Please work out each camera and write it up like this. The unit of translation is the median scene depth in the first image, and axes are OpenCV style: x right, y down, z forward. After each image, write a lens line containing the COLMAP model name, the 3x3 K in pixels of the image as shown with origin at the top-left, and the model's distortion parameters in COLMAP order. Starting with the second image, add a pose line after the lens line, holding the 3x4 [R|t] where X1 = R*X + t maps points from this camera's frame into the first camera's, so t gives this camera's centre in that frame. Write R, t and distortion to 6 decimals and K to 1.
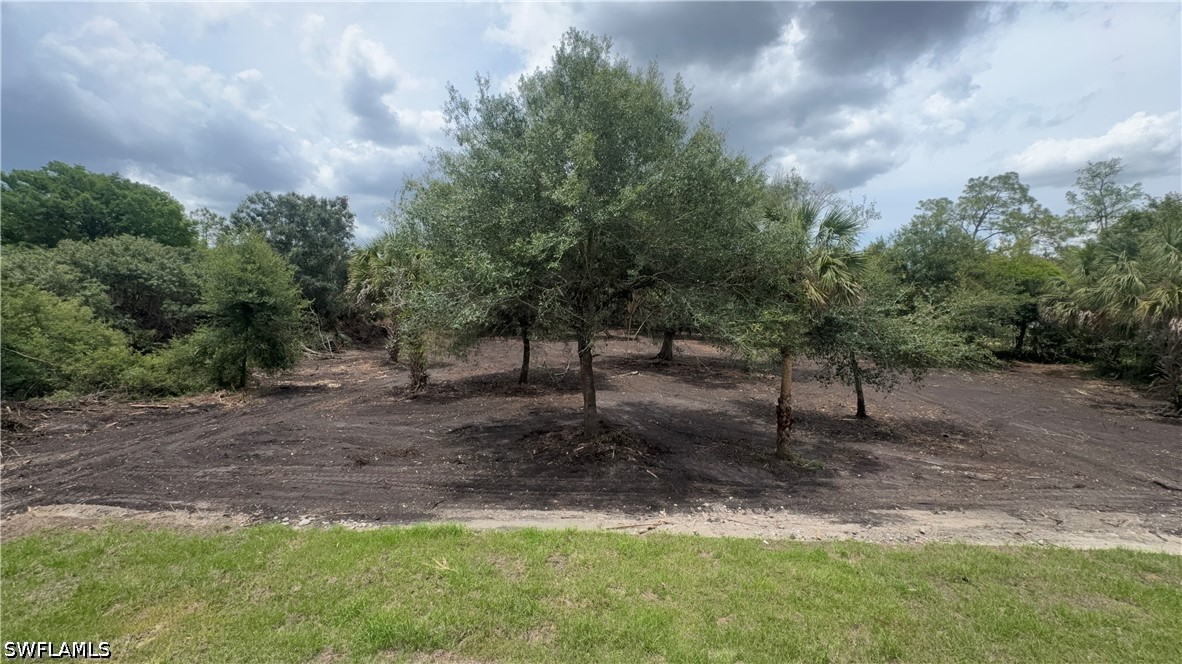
lens RADIAL K [[469.1, 0, 592.1], [0, 469.1, 331.1], [0, 0, 1]] dist [0.000003, 0.000689]
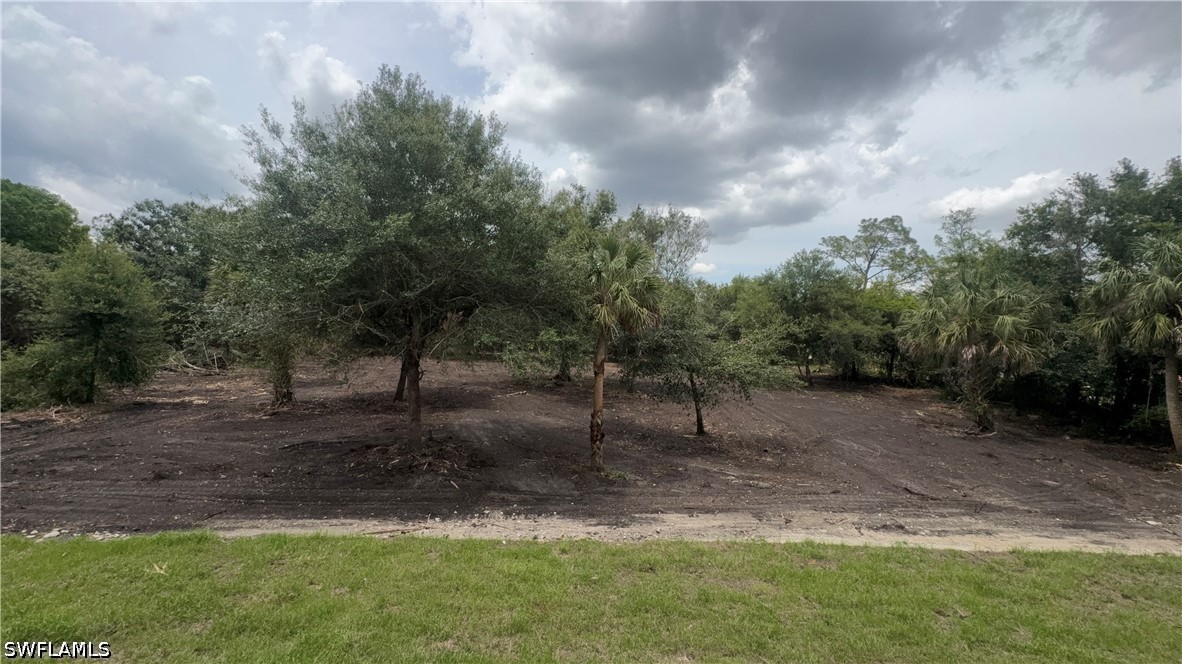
lens RADIAL K [[469.1, 0, 591.4], [0, 469.1, 332.6], [0, 0, 1]] dist [0.000003, 0.000689]
pose [[0.995137, 0.022083, 0.095993, 0.176479], [-0.017667, 0.998757, -0.046608, 0.004717], [-0.096903, 0.044685, 0.994290, -0.046258]]
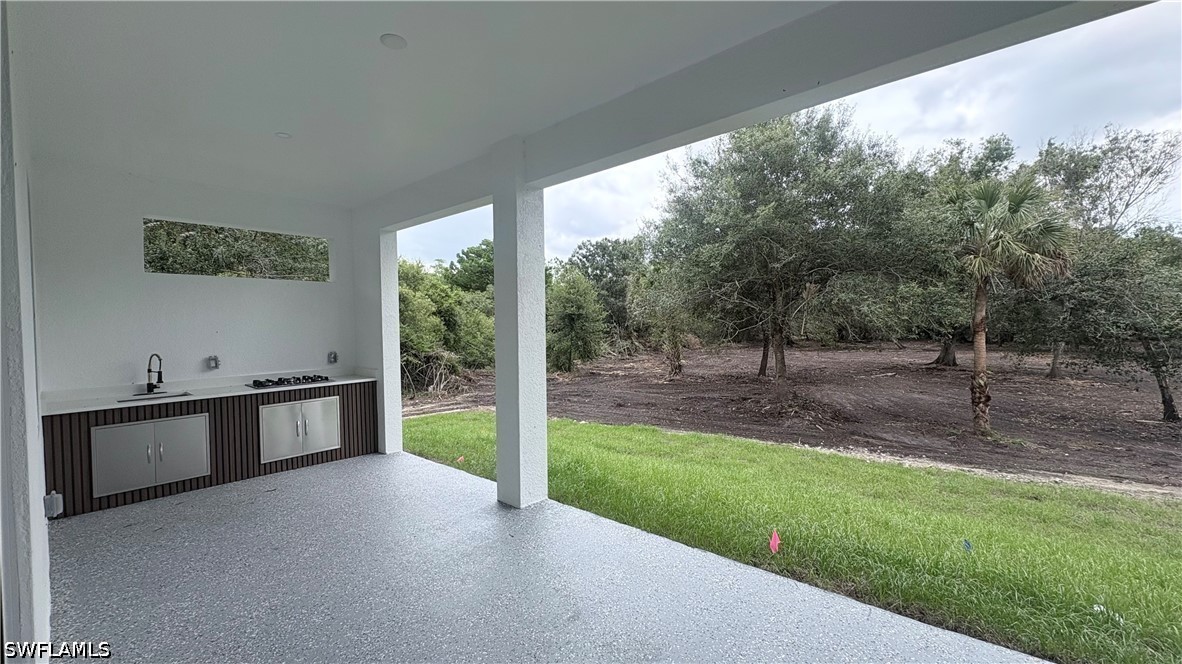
lens RADIAL K [[469.1, 0, 589.7], [0, 469.1, 331.2], [0, 0, 1]] dist [0.000003, 0.000689]
pose [[0.810740, -0.020997, -0.585030, 0.196894], [-0.006975, 0.998939, -0.045519, 0.061303], [0.585365, 0.040984, 0.809734, -0.189993]]
